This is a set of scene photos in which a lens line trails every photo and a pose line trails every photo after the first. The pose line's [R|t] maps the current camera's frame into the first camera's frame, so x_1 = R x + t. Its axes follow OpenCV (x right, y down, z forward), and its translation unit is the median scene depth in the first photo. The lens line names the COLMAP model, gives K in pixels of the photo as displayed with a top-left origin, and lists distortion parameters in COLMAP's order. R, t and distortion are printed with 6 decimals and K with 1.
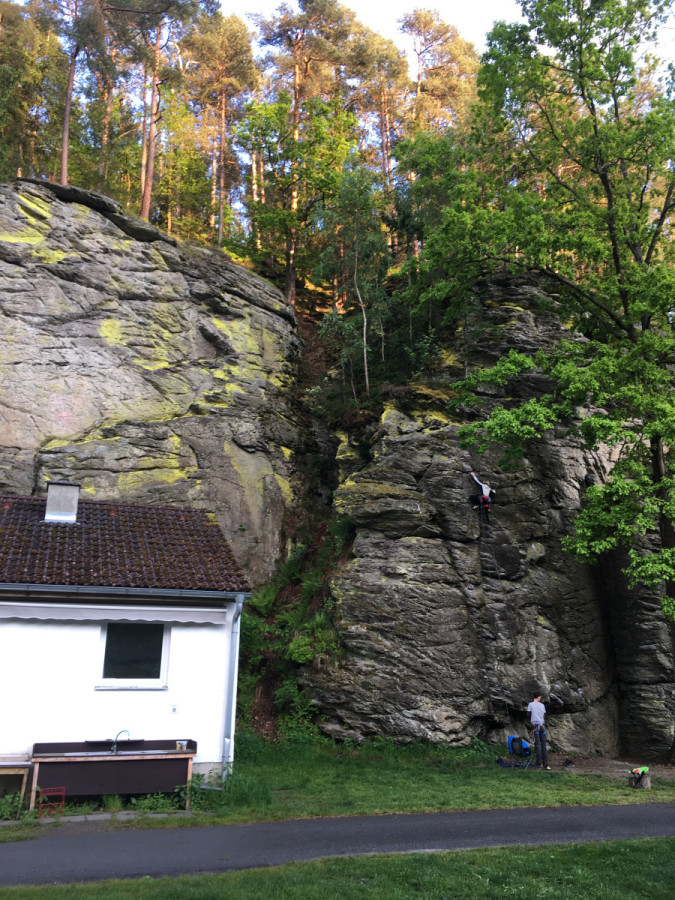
lens RADIAL K [[764.9, 0, 334.6], [0, 764.9, 448.4], [0, 0, 1]] dist [0.078980, -0.119972]
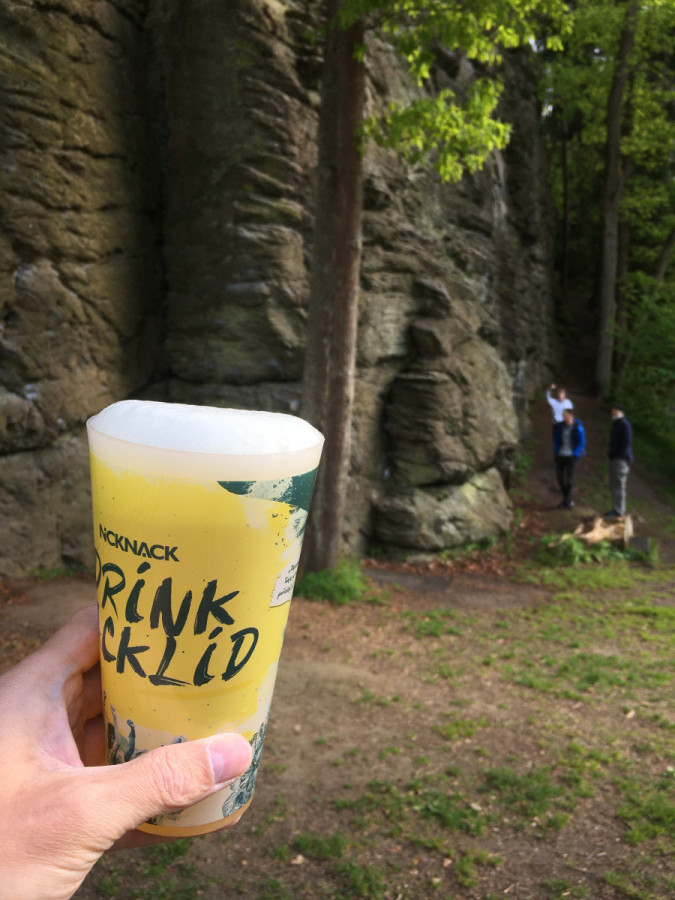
lens RADIAL K [[755.2, 0, 337.5], [0, 755.2, 450.0], [0, 0, 1]] dist [0.059547, -0.103450]
pose [[0.895455, 0.003745, 0.445137, 0.260602], [-0.152415, 0.942105, 0.298678, 0.198930], [-0.418247, -0.335298, 0.844183, 0.600313]]
